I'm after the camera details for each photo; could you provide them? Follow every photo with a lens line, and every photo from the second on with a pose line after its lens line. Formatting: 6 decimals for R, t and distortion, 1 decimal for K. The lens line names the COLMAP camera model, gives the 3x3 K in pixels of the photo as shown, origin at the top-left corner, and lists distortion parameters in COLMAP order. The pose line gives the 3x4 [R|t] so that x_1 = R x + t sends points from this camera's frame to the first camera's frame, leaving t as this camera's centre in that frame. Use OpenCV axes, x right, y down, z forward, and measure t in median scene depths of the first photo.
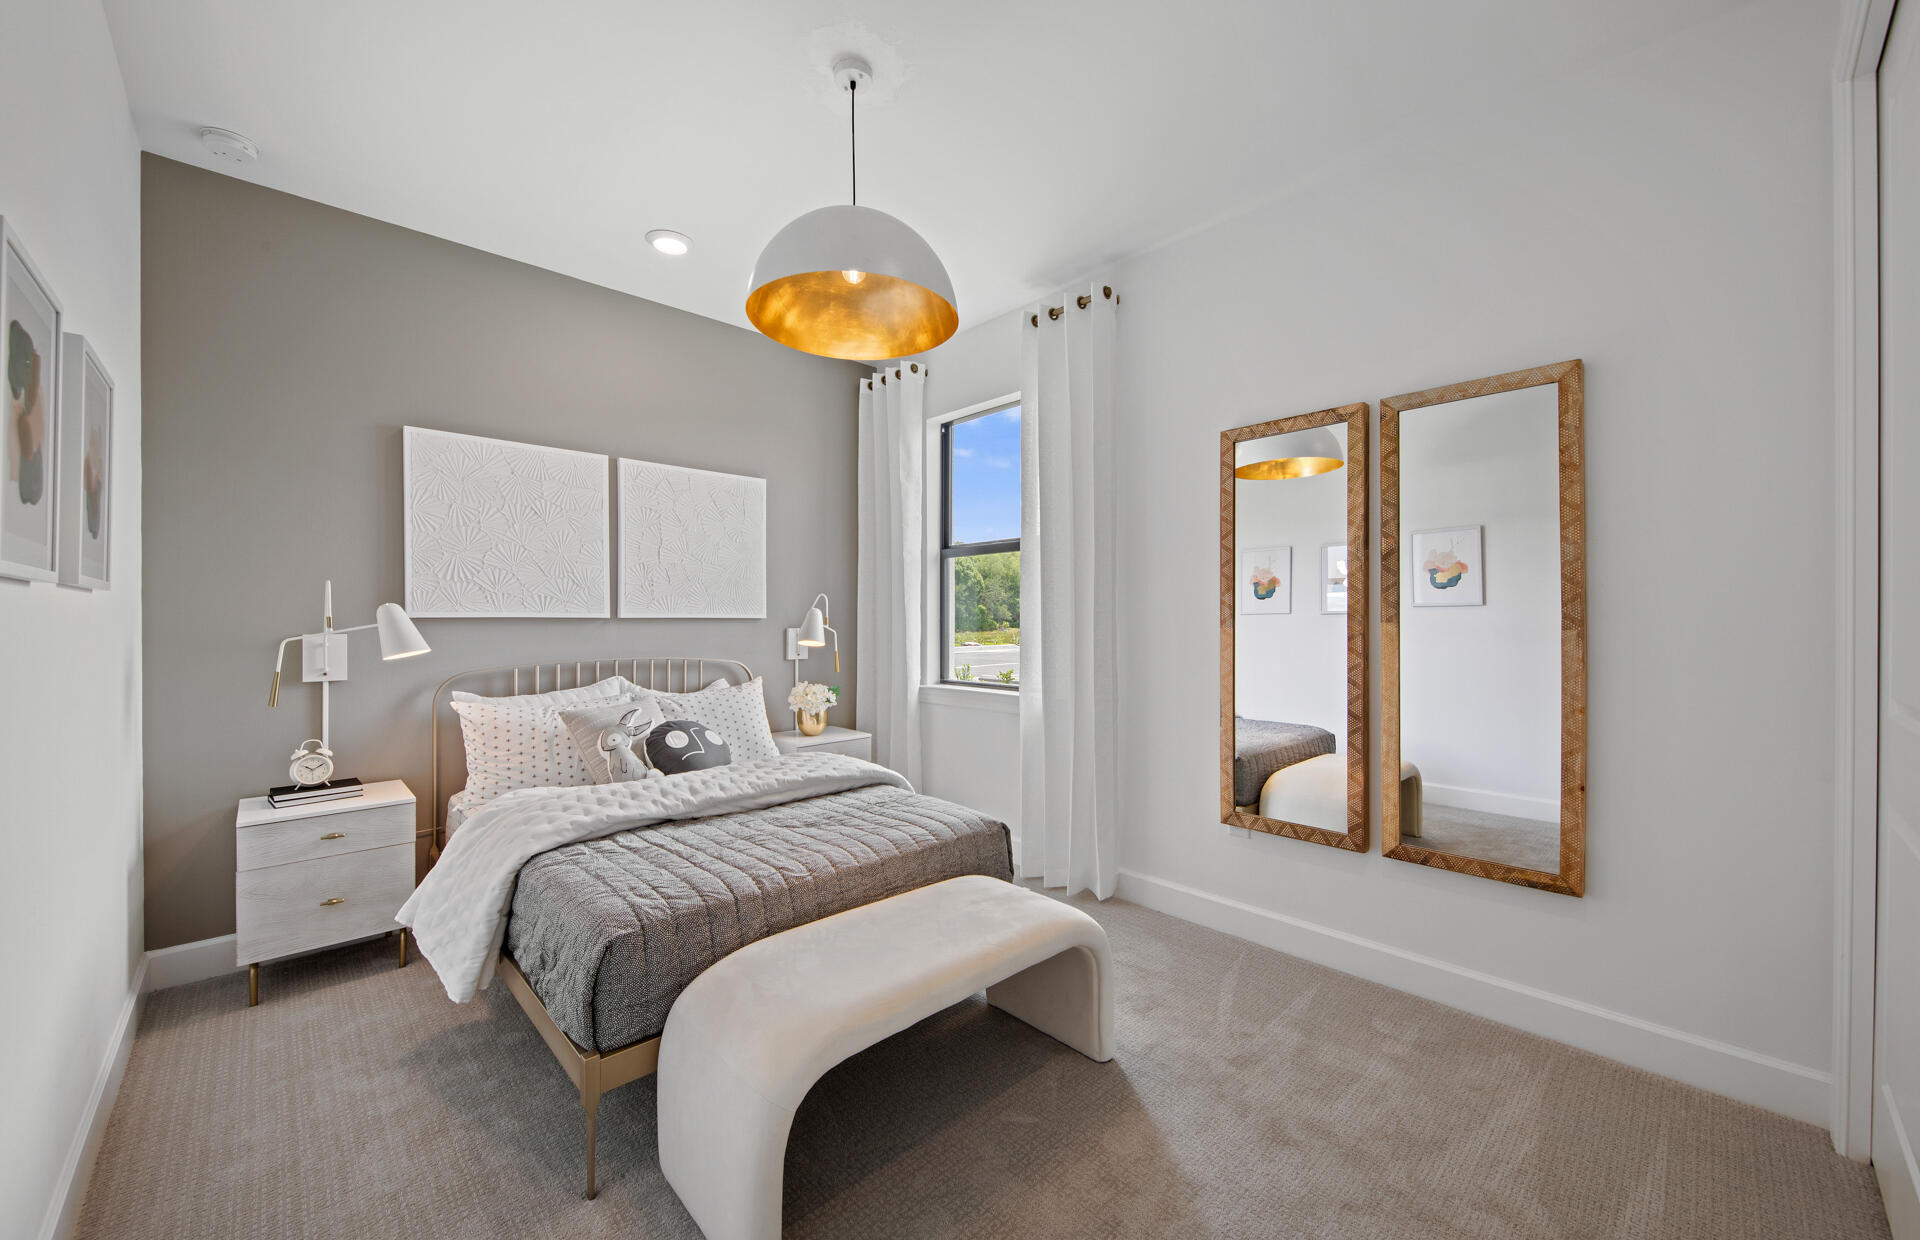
lens RADIAL K [[740.3, 0, 950.6], [0, 740.3, 625.2], [0, 0, 1]] dist [0.001155, -0.002377]
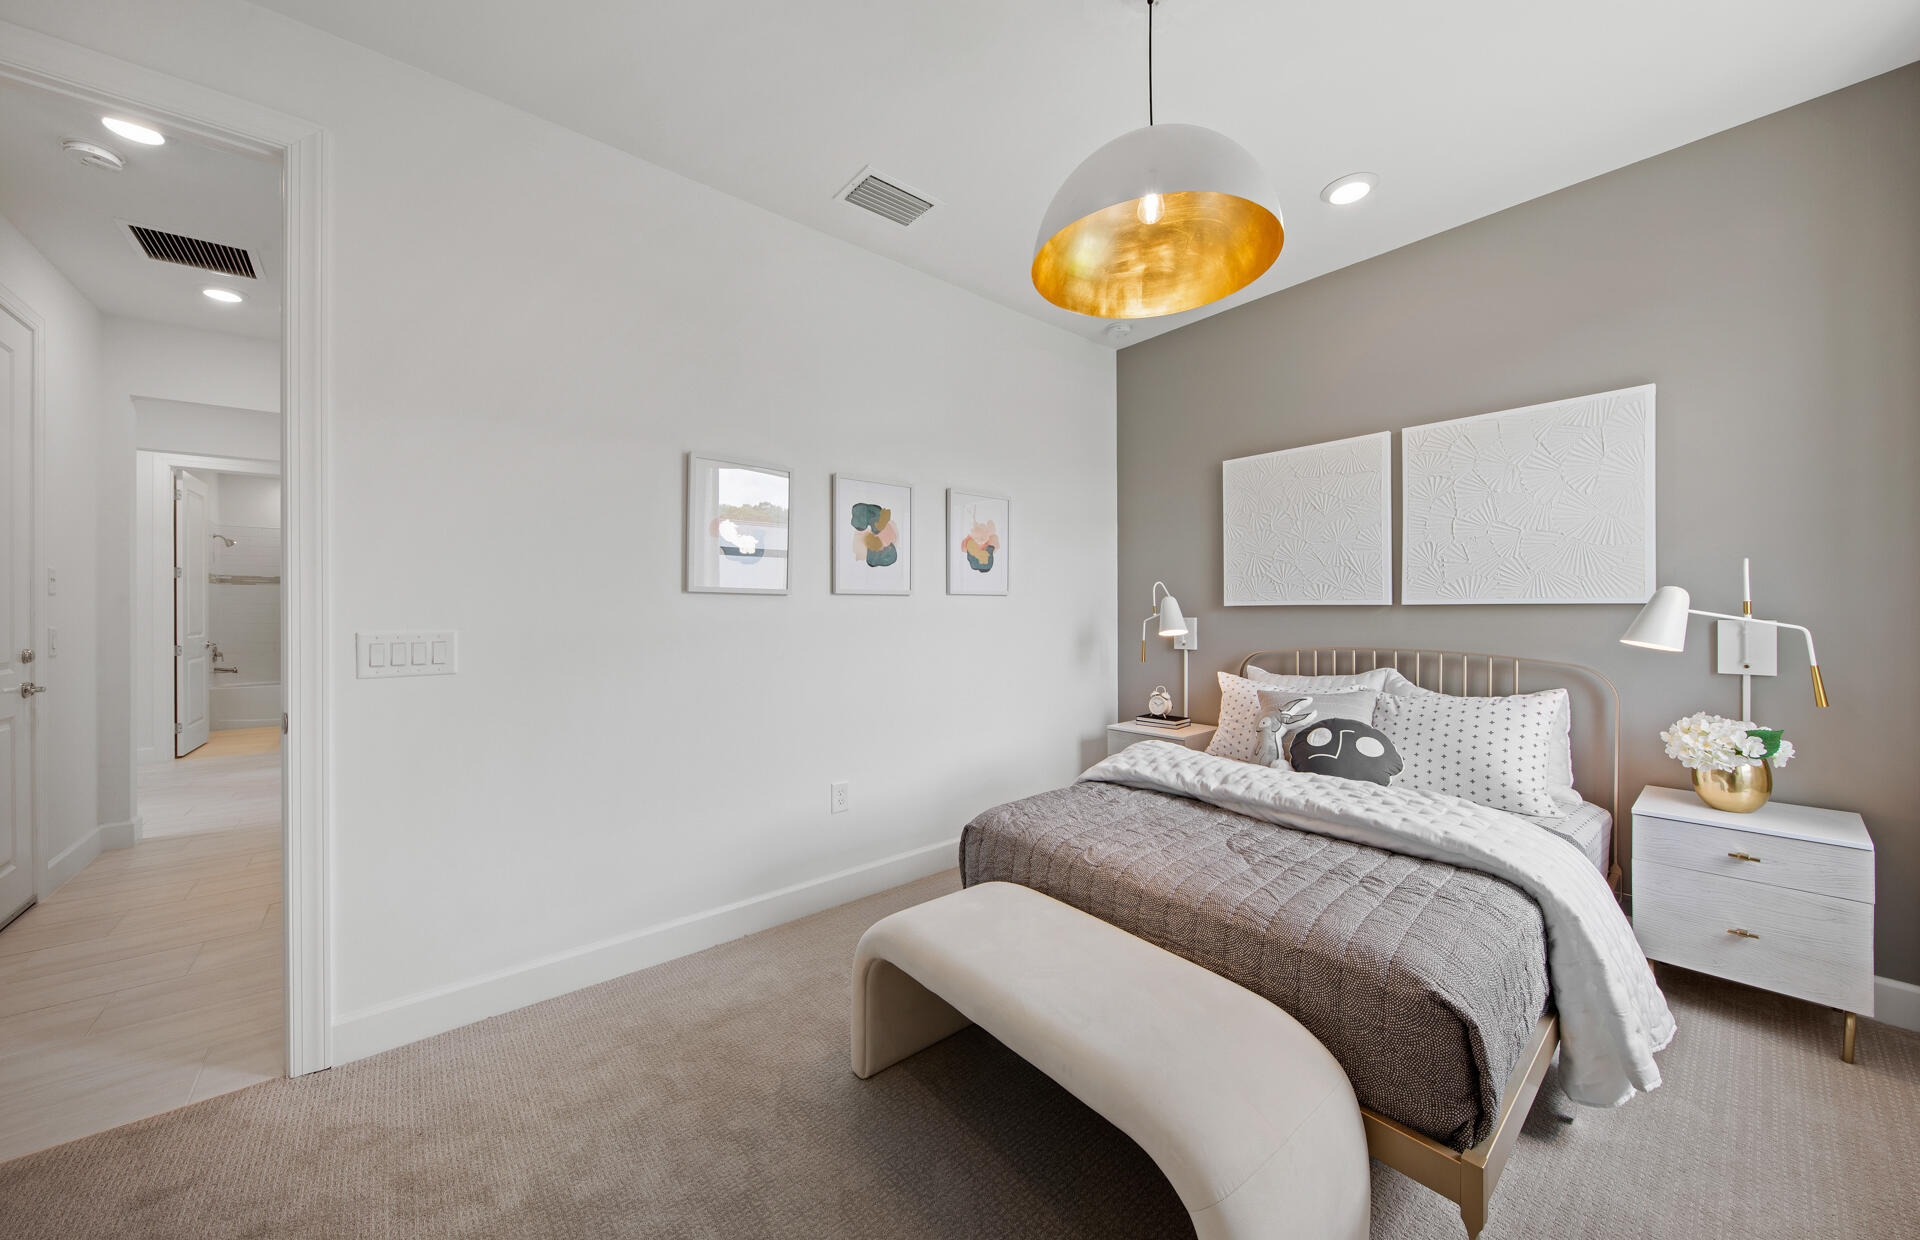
lens RADIAL K [[668.1, 0, 951.6], [0, 668.1, 604.6], [0, 0, 1]] dist [-0.001283, -0.000101]
pose [[-0.078285, -0.007779, -0.996901, 0.486497], [-0.005084, 0.999960, -0.007404, -0.001654], [0.996918, 0.004489, -0.078321, 0.600191]]
